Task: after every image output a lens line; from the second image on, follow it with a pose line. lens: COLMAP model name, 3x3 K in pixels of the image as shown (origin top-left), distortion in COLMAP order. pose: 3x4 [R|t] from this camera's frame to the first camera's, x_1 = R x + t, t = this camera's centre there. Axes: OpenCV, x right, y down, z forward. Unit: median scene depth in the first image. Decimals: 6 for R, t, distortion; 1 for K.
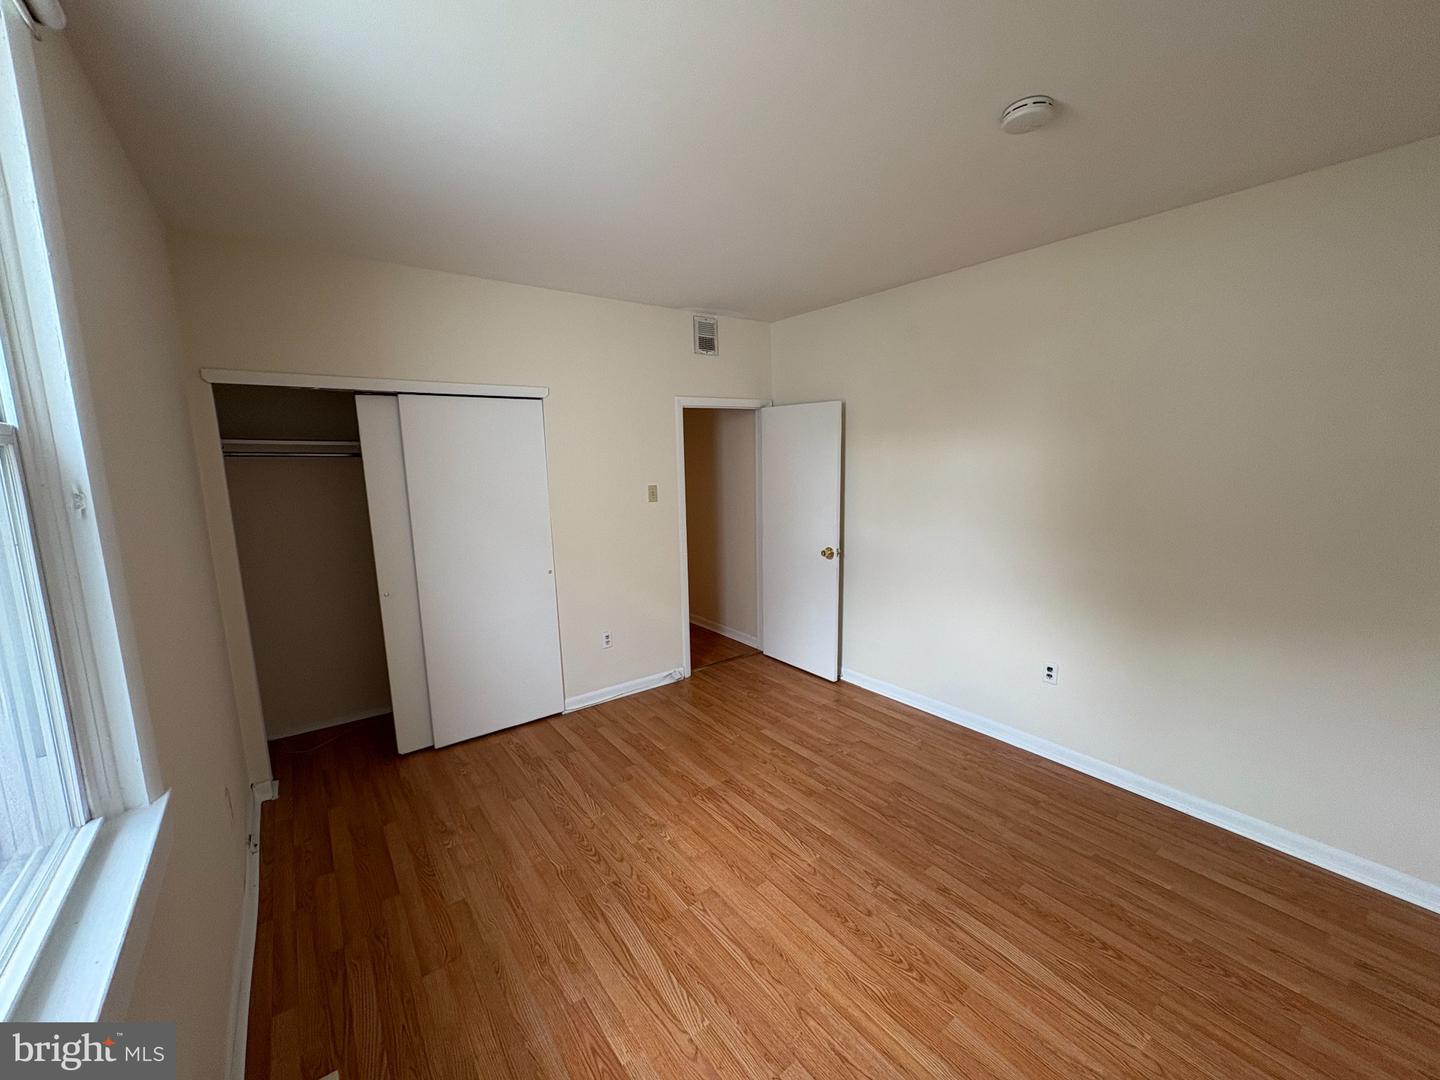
lens RADIAL K [[574.5, 0, 721.2], [0, 574.5, 541.1], [0, 0, 1]] dist [0.004215, -0.000681]
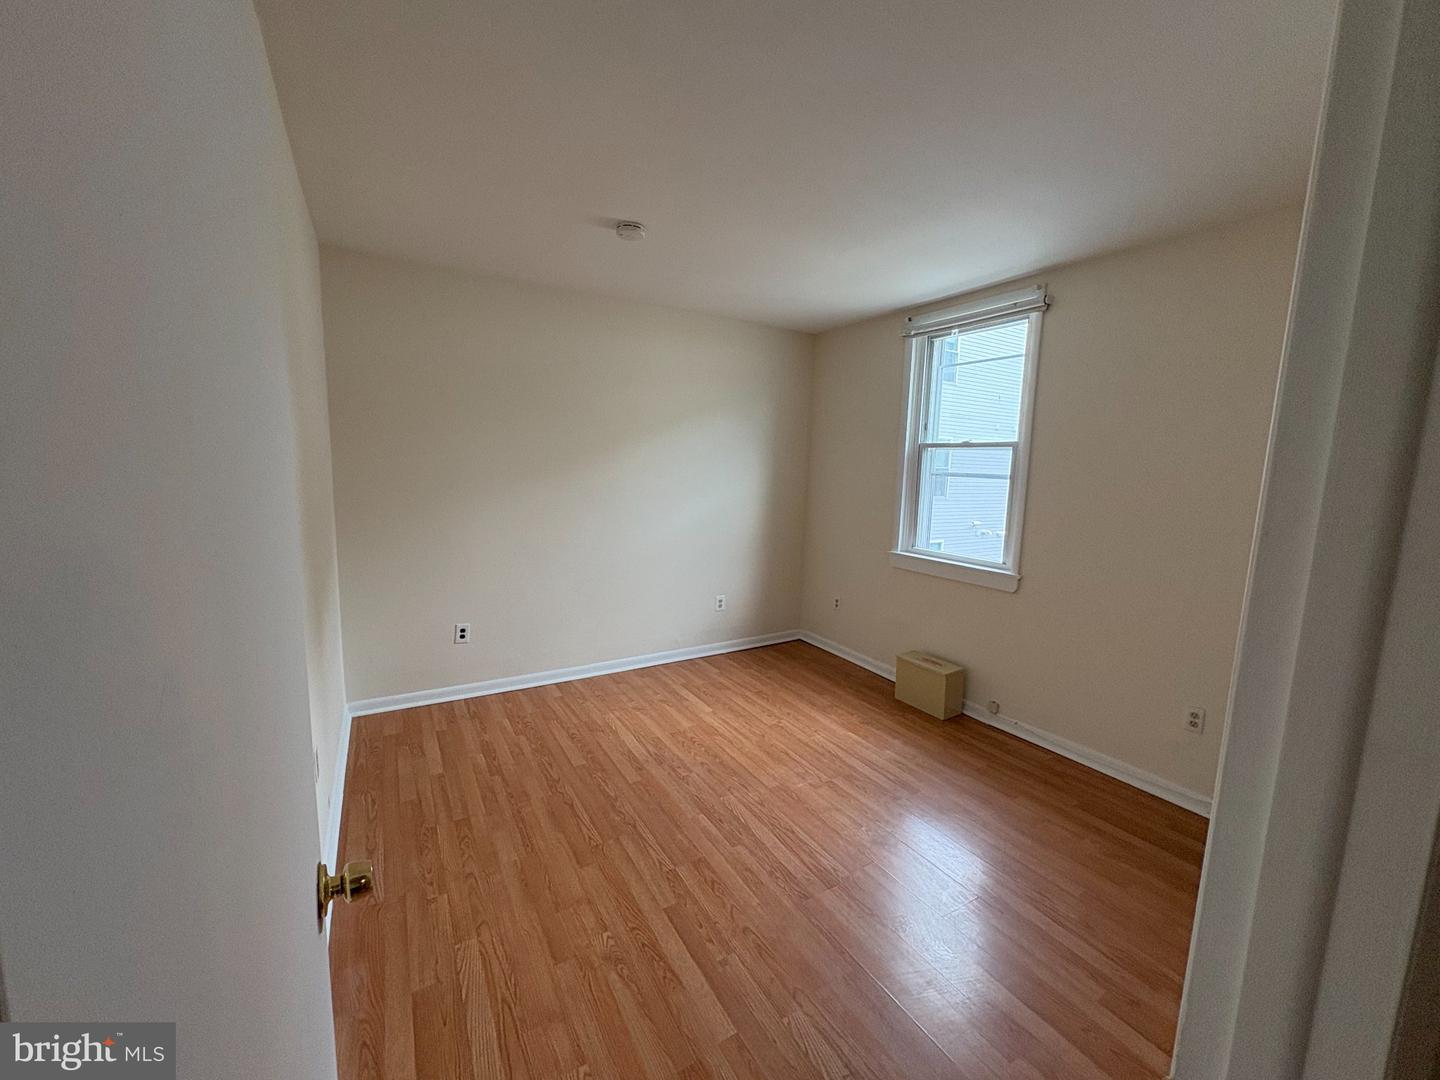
lens RADIAL K [[574.5, 0, 727.8], [0, 574.5, 546.1], [0, 0, 1]] dist [0.004215, -0.000681]
pose [[-0.994520, -0.022679, 0.102055, 0.052818], [0.008405, 0.955683, 0.294278, -0.252955], [-0.104206, 0.293523, -0.950255, 1.916721]]
